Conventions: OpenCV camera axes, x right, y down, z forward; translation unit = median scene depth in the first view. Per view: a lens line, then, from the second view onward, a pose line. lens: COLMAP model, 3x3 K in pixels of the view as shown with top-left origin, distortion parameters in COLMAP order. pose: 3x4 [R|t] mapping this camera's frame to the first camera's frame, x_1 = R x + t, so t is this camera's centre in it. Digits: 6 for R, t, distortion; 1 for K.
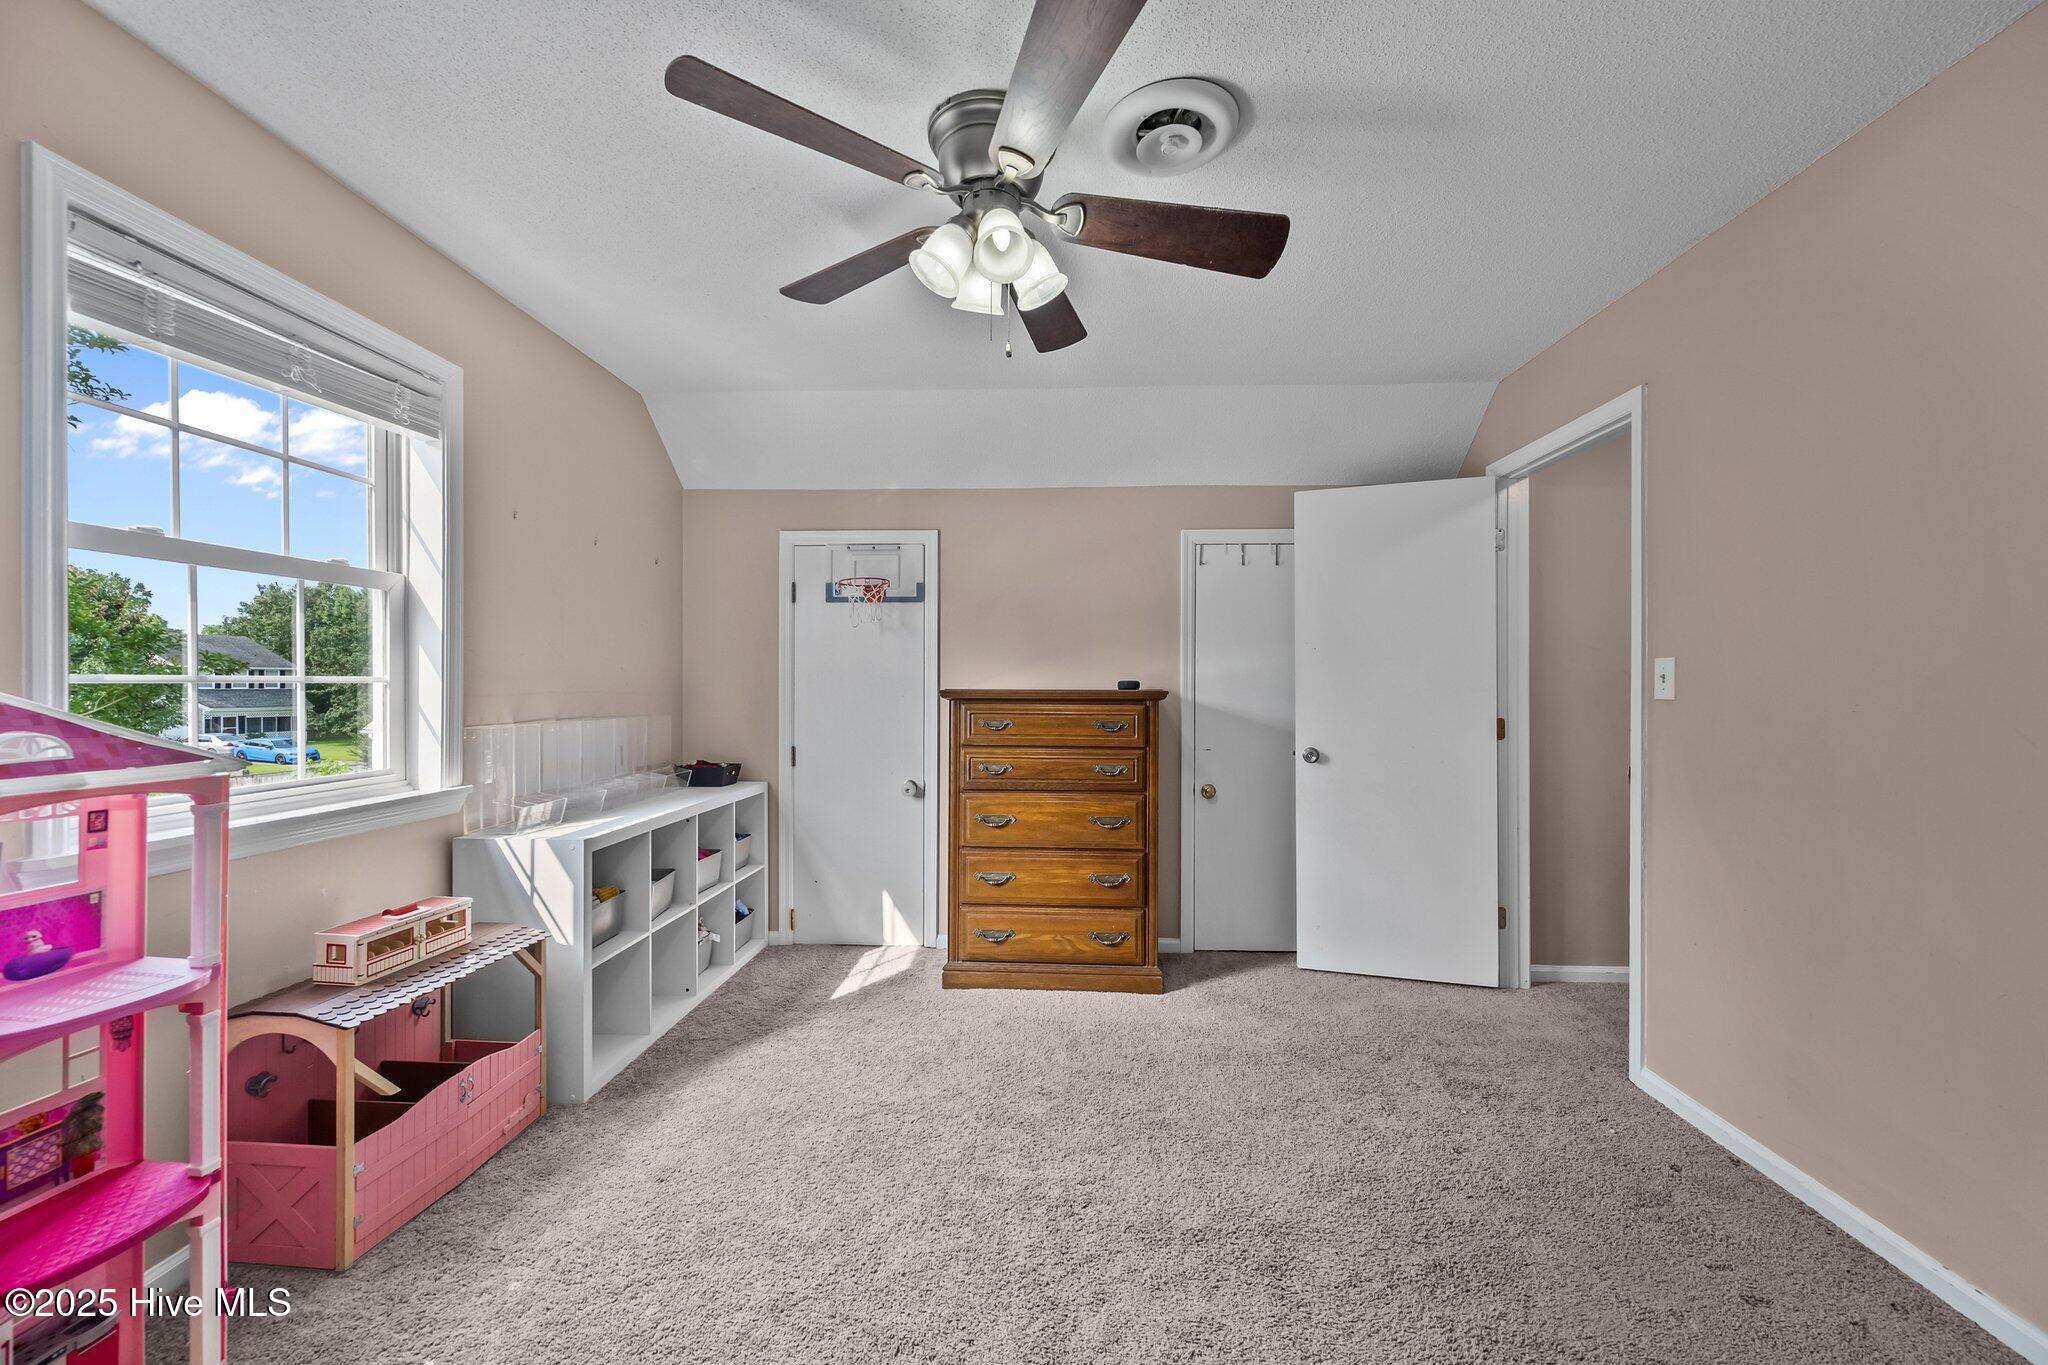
lens RADIAL K [[809.4, 0, 1028.5], [0, 809.4, 688.1], [0, 0, 1]] dist [-0.000882, -0.000160]
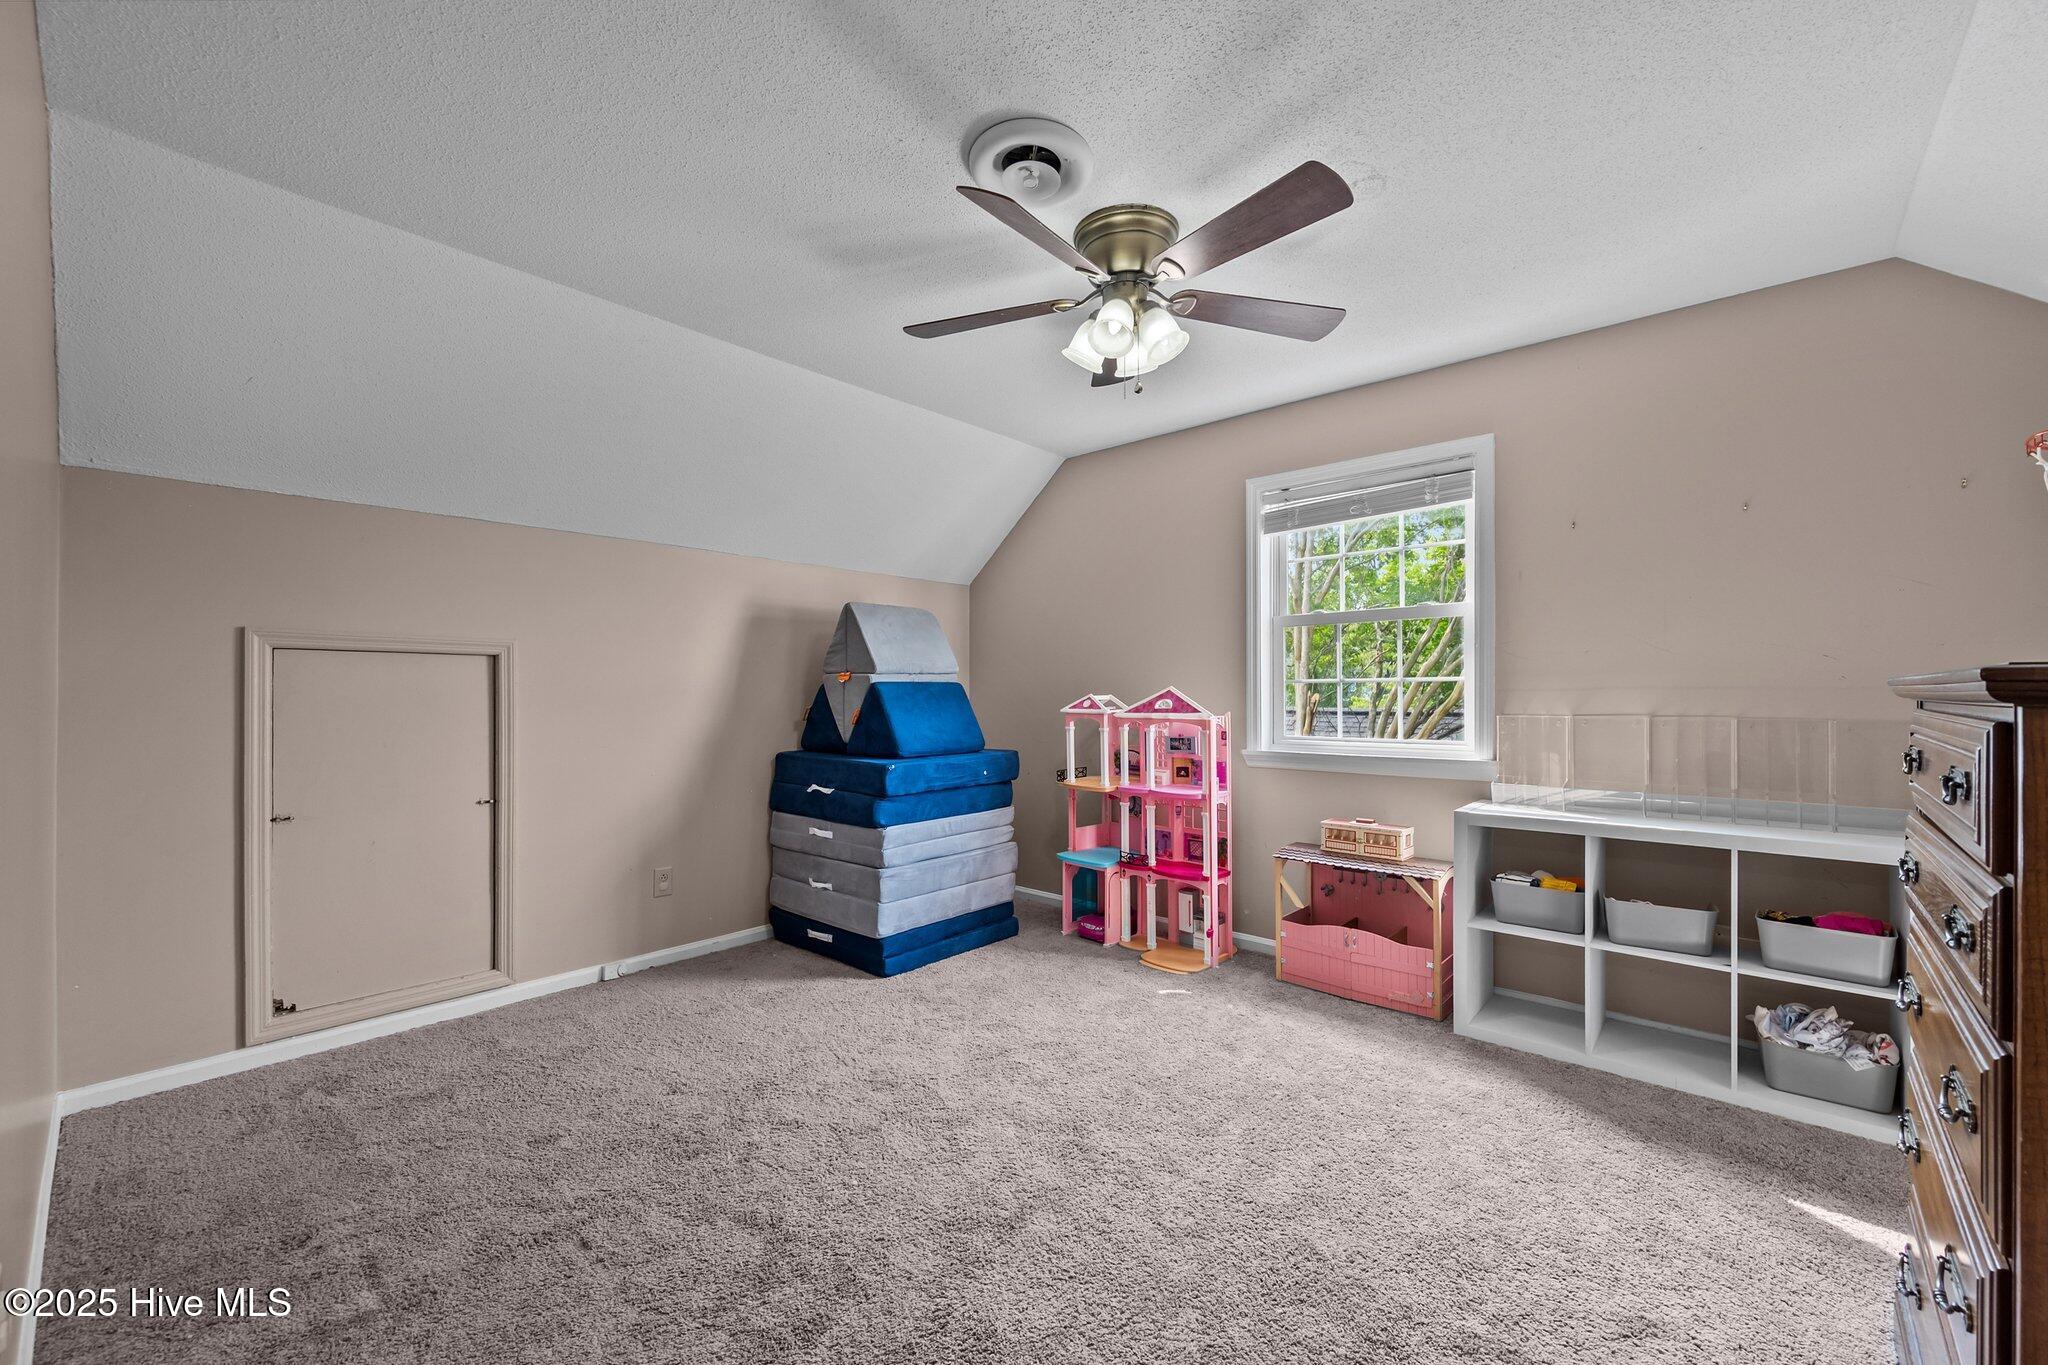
lens RADIAL K [[809.4, 0, 1029.4], [0, 809.4, 689.0], [0, 0, 1]] dist [-0.000882, -0.000160]
pose [[-0.621240, -0.003821, -0.783611, 0.848440], [-0.003258, 0.999992, -0.002293, 0.013034], [0.783614, 0.001129, -0.621247, 1.374447]]
